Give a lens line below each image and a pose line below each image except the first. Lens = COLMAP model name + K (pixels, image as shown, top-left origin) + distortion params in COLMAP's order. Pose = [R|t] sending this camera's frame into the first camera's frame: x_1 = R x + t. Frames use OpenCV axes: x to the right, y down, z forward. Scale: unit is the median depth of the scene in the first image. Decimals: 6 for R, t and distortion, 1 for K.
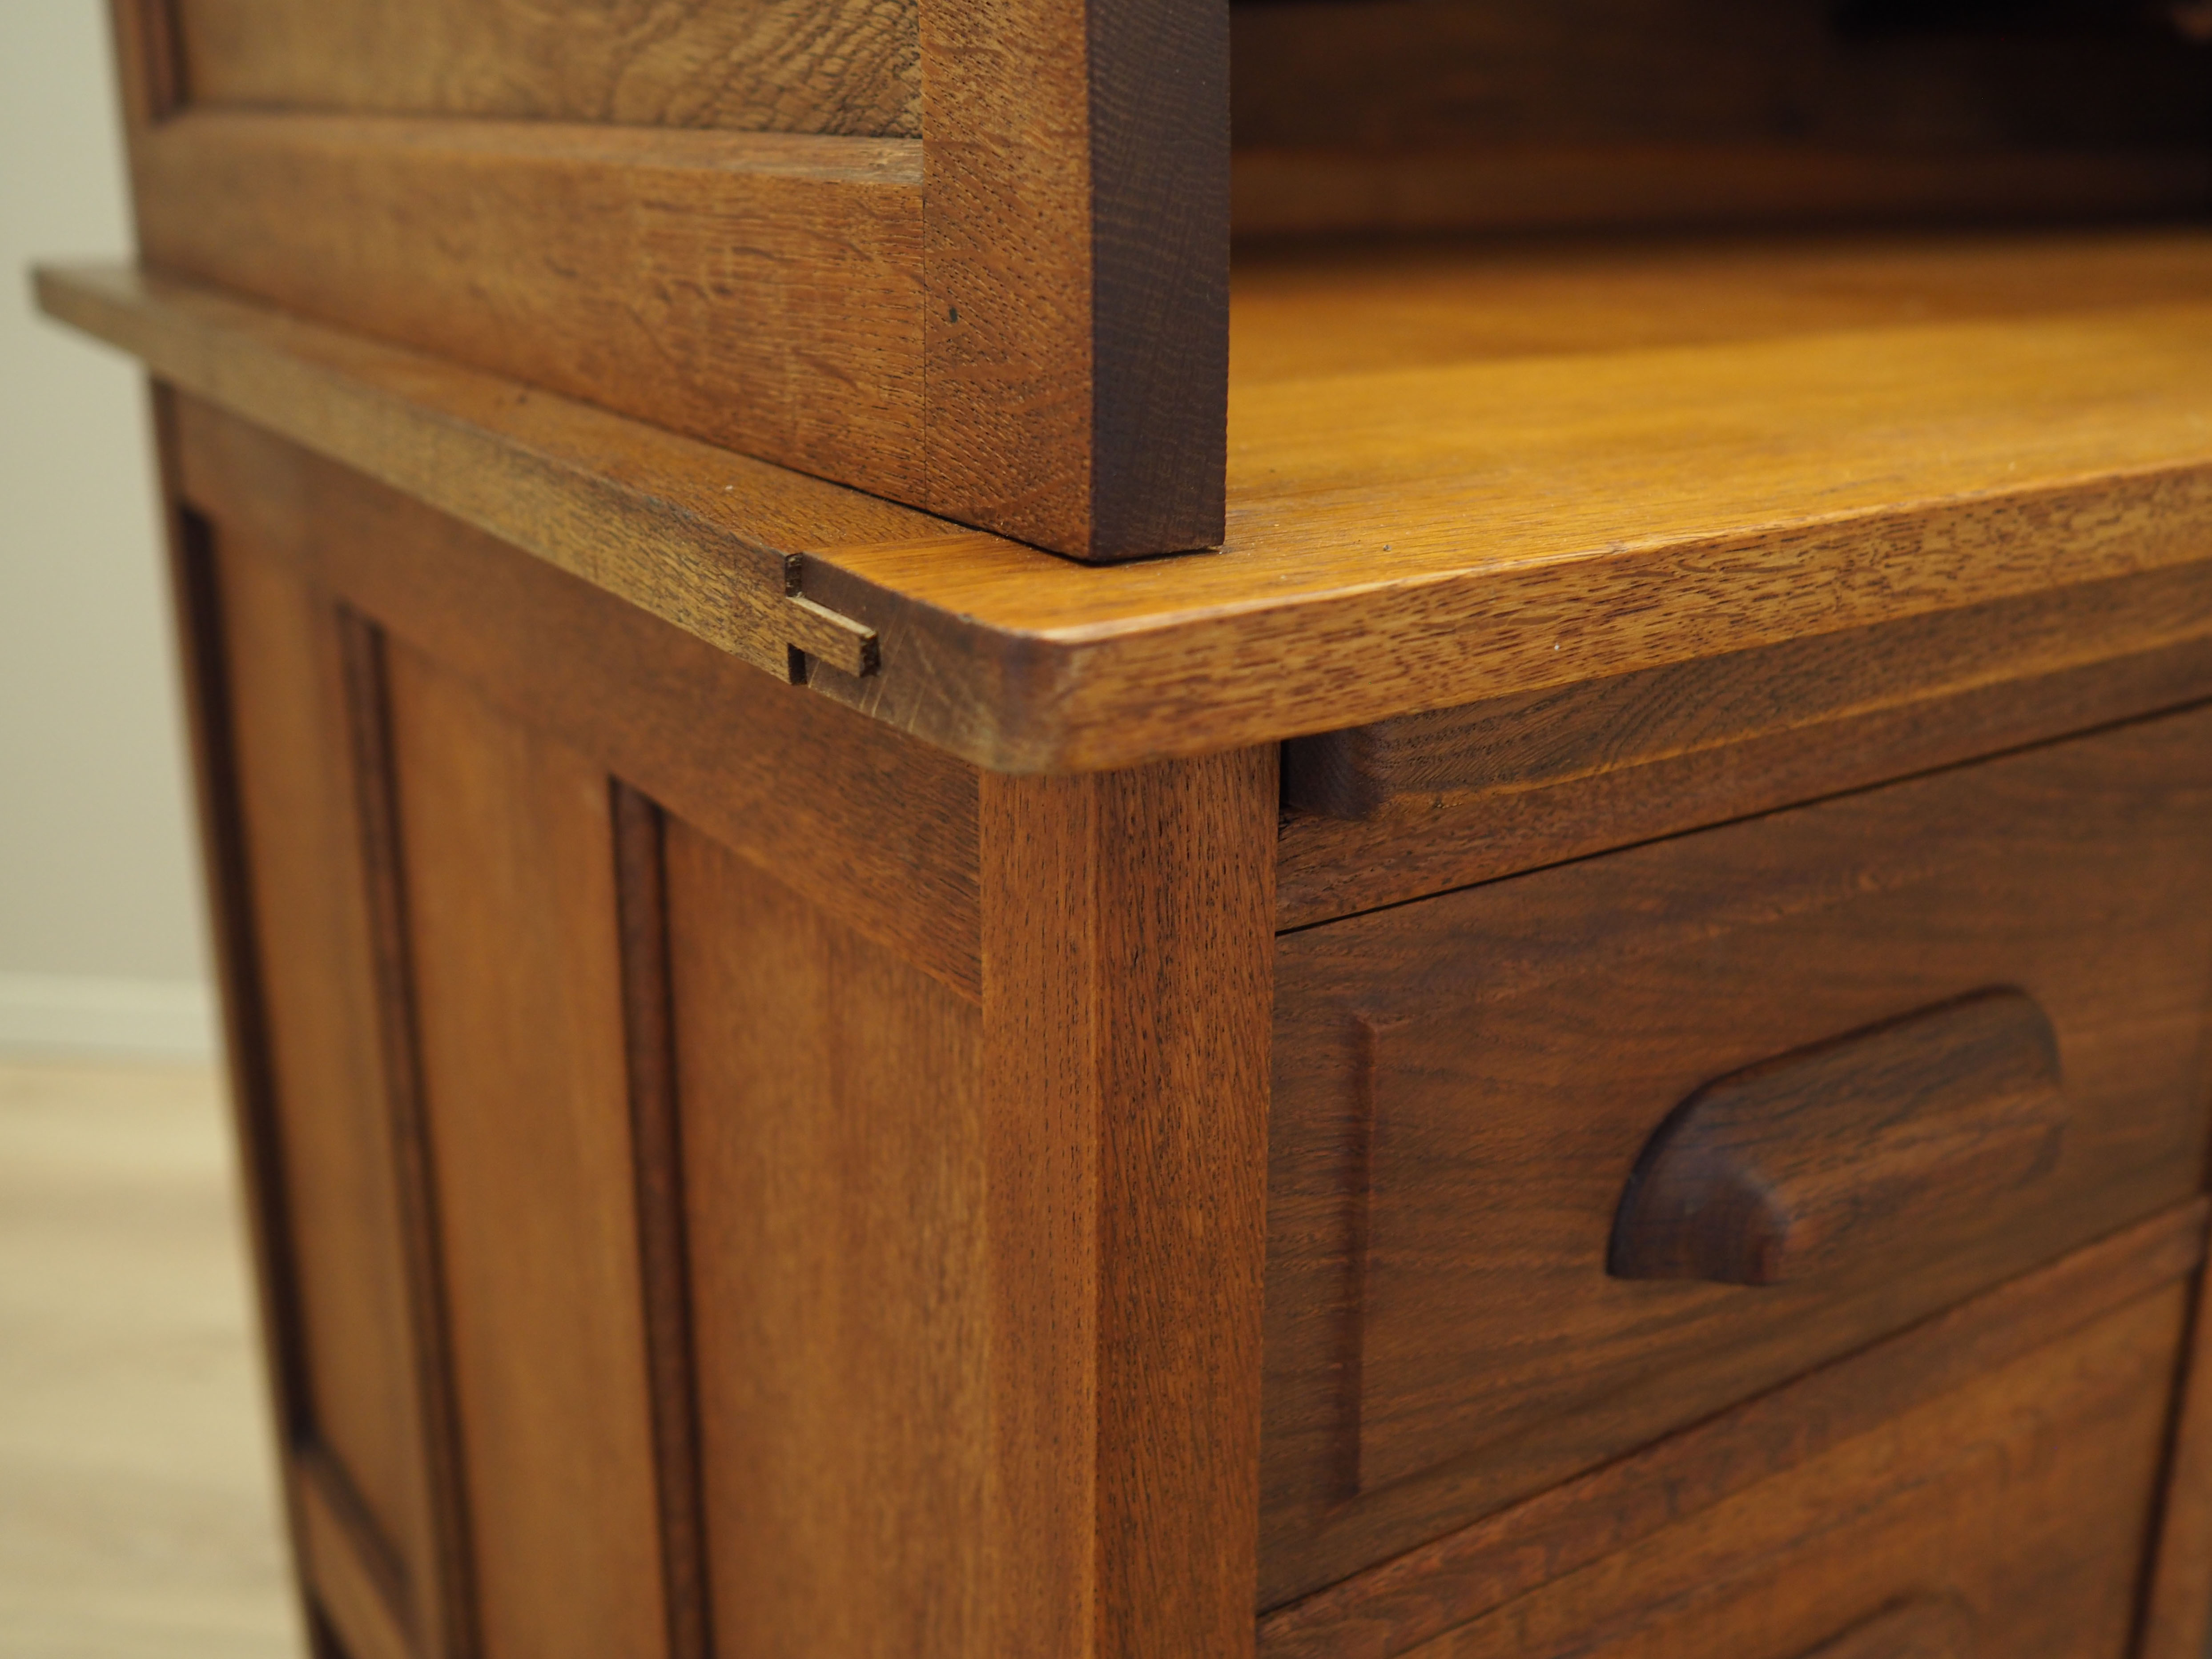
lens RADIAL K [[2309.4, 0, 1138.9], [0, 2309.4, 809.5], [0, 0, 1]] dist [-0.021551, 0.000000]
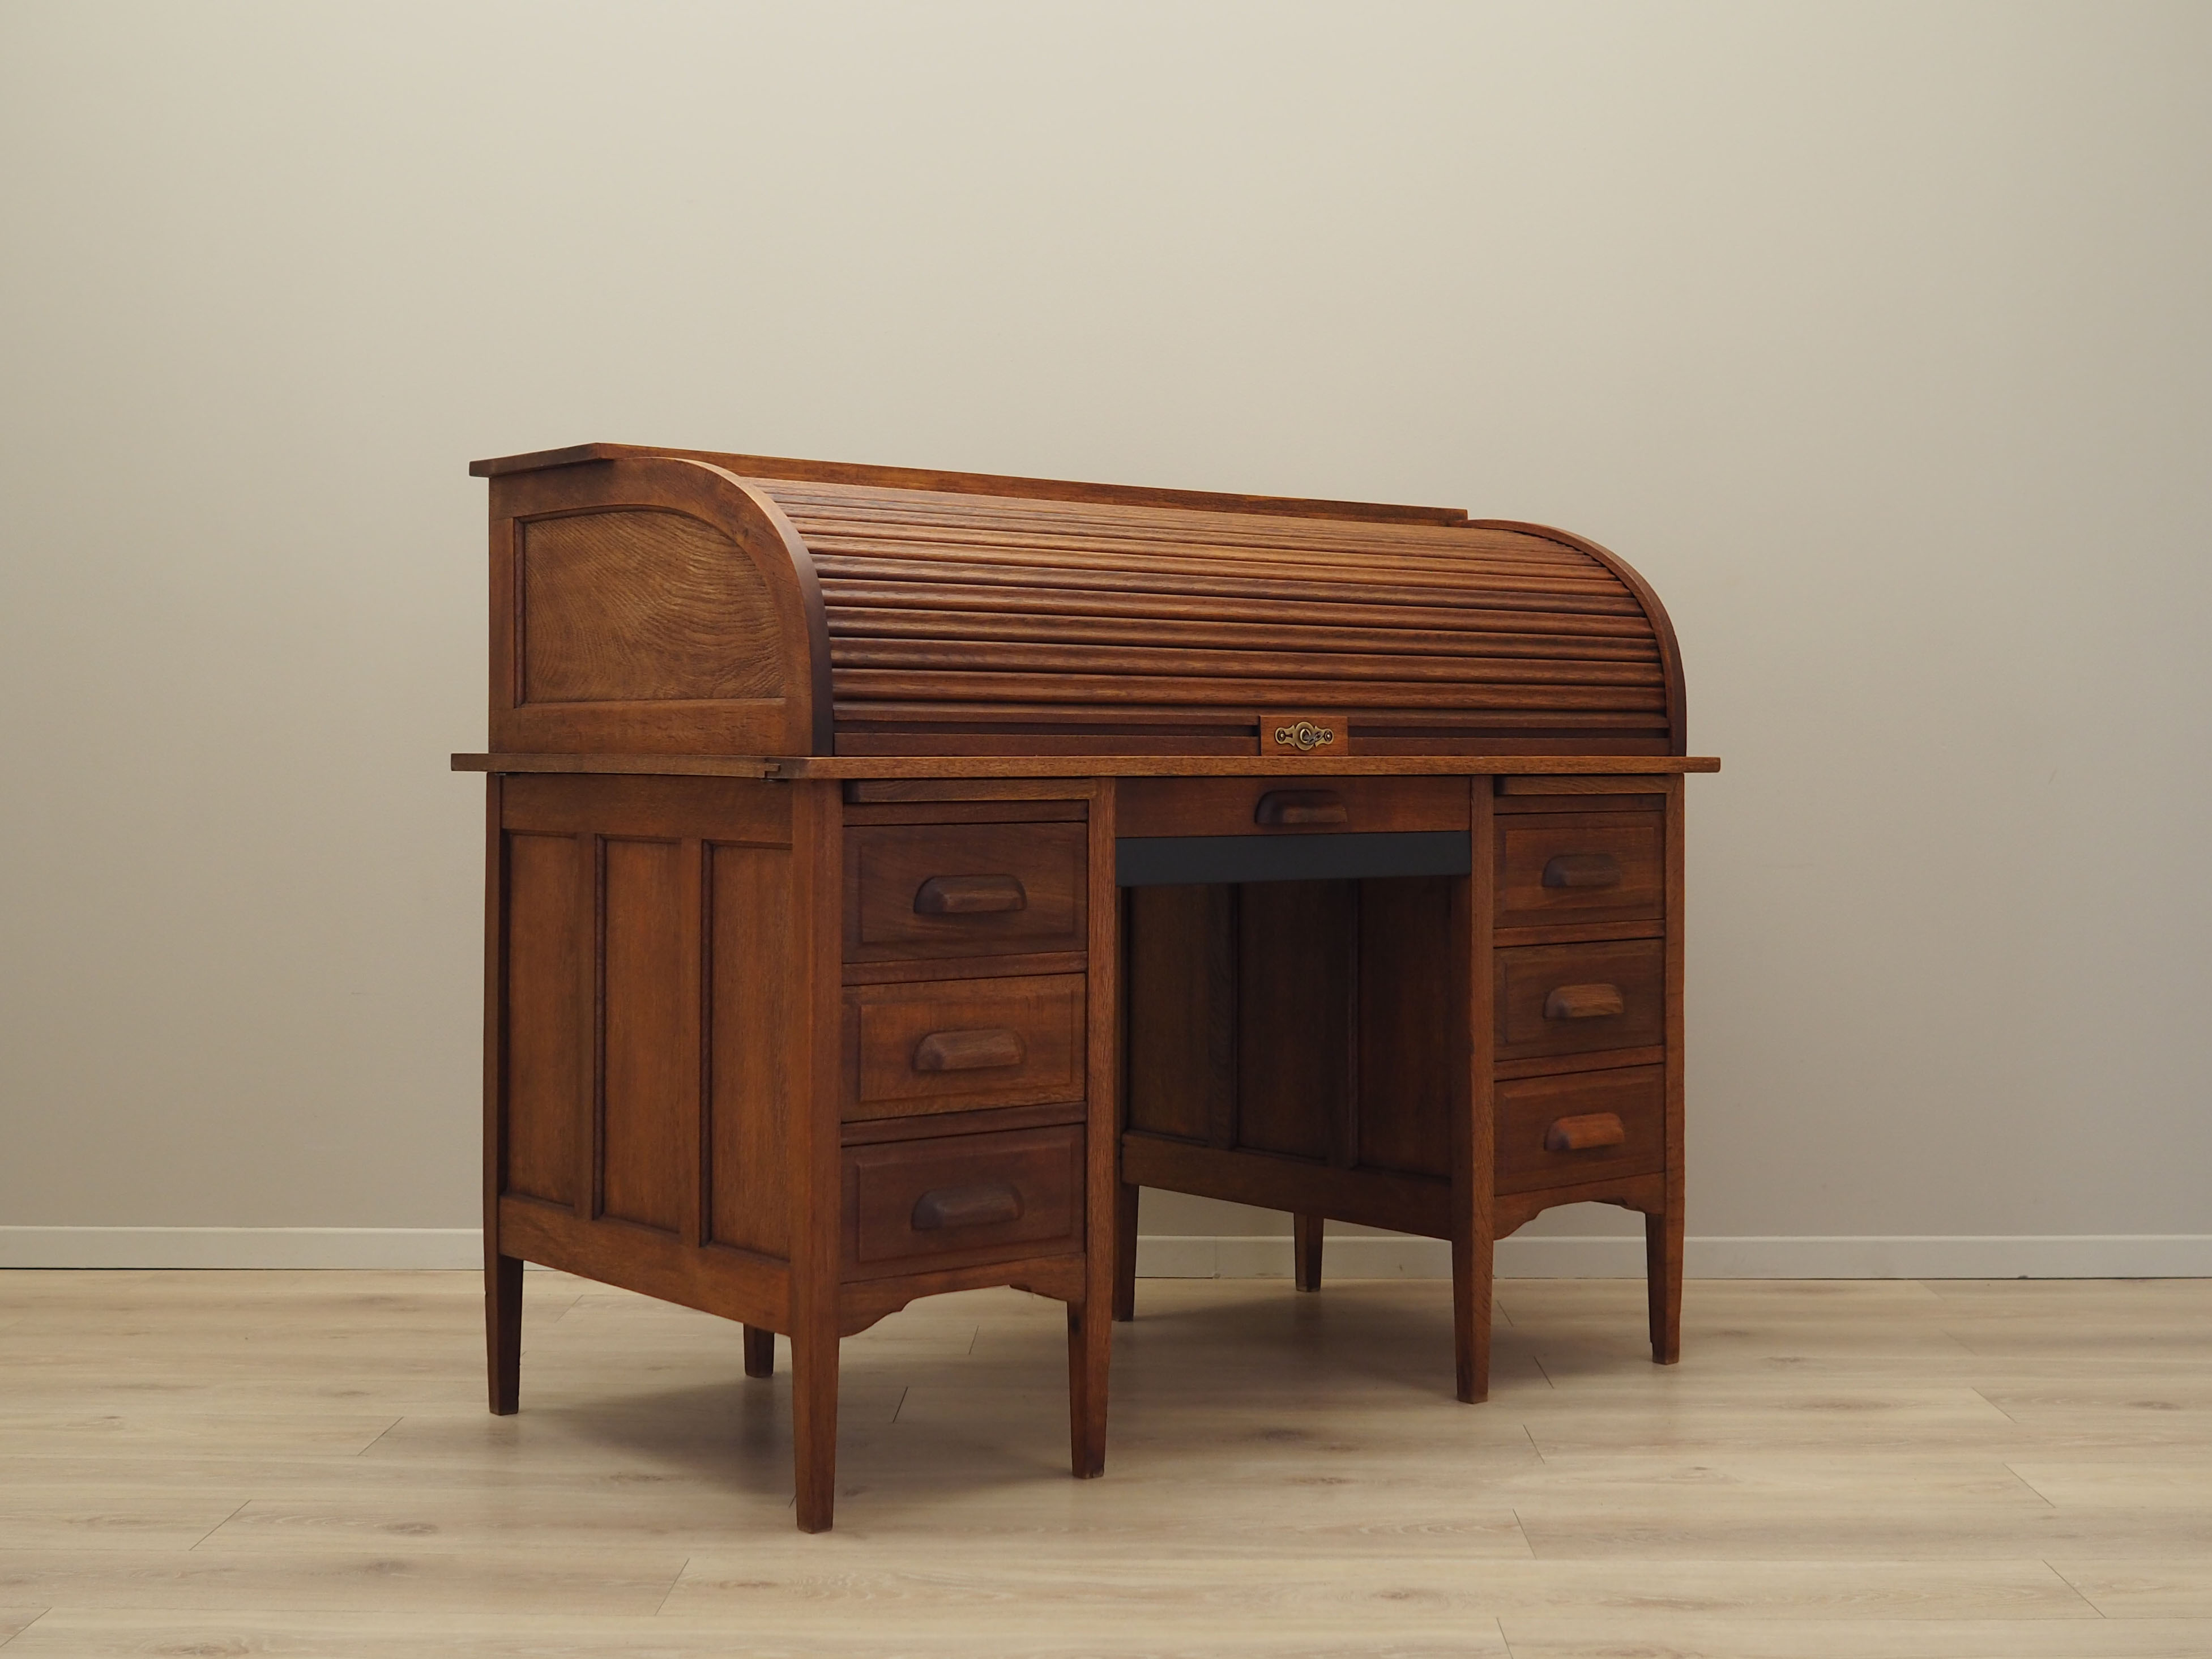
lens RADIAL K [[3022.3, 0, 1134.2], [0, 3022.3, 759.2], [0, 0, 1]] dist [-0.012676, 0.000000]
pose [[0.996112, -0.000764, 0.088088, 0.099455], [0.026810, 0.955159, -0.294878, 1.811065], [-0.083913, 0.296093, 0.951466, -5.346667]]
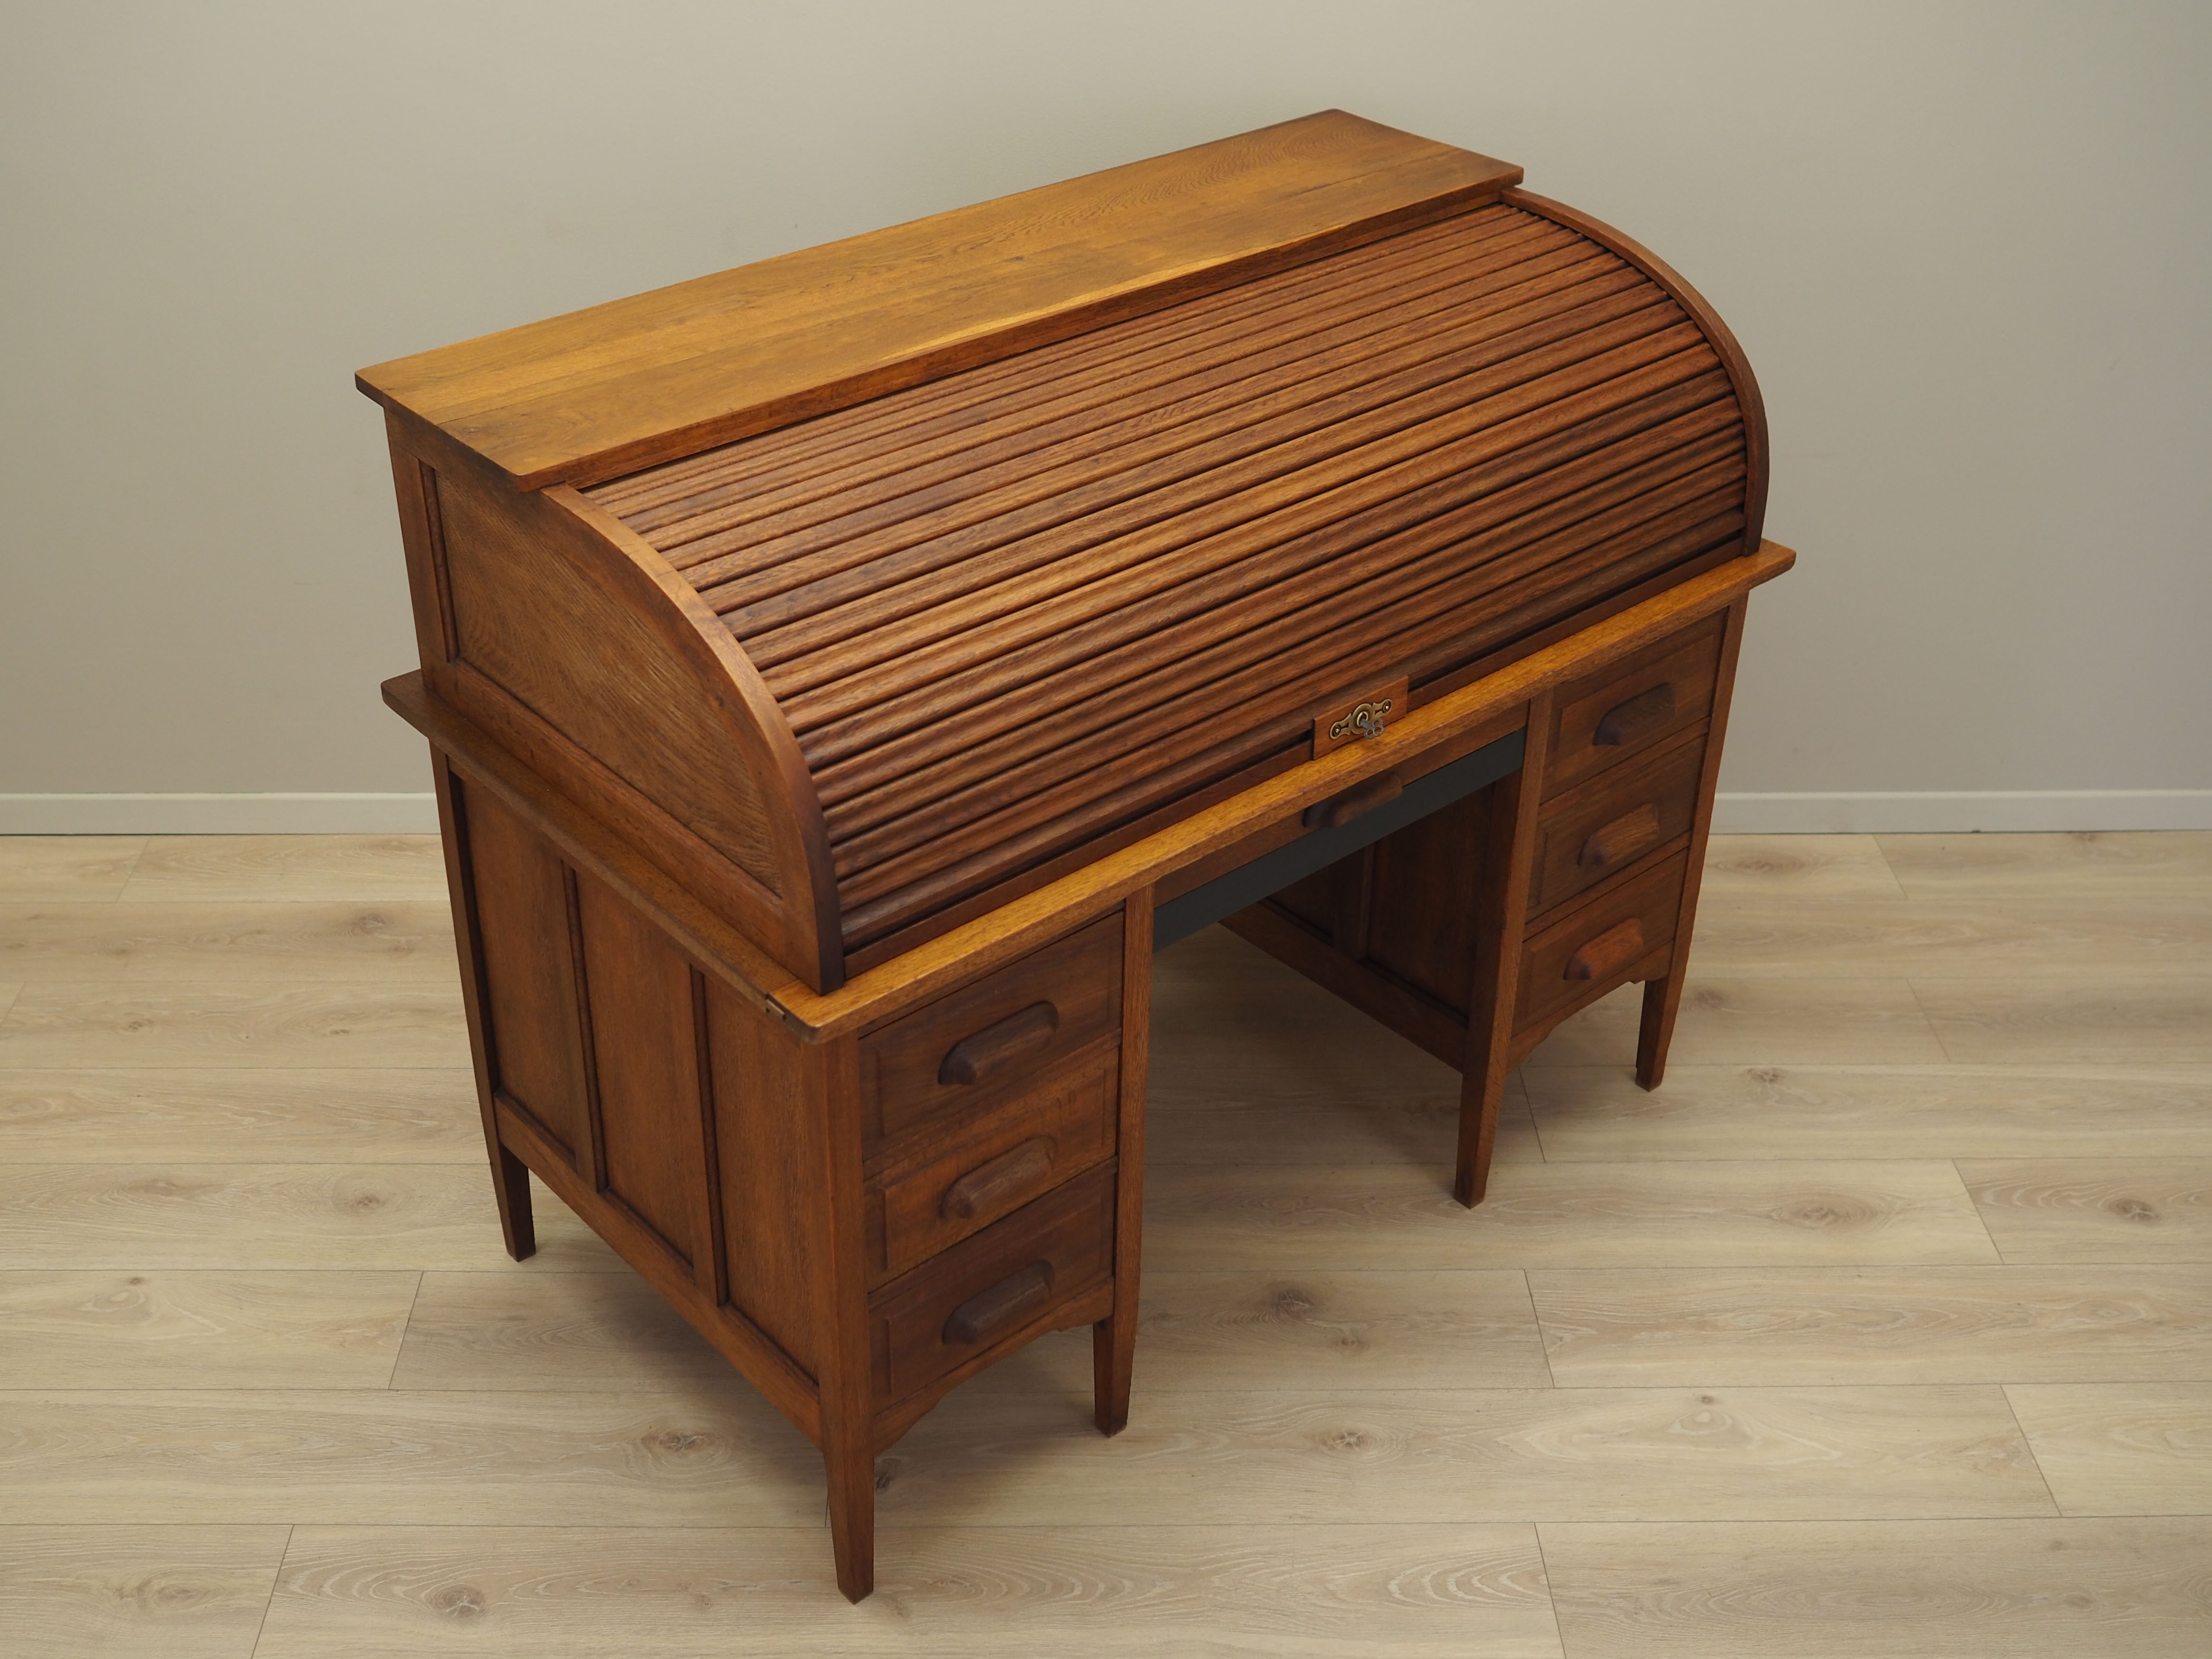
lens RADIAL K [[2513.7, 0, 1022.5], [0, 2513.7, 809.8], [0, 0, 1]] dist [-0.023248, 0.000000]
pose [[0.994653, -0.057056, 0.086082, -0.024113], [0.033512, 0.966742, 0.253549, -1.527268], [-0.097686, -0.249308, 0.963485, -3.553584]]
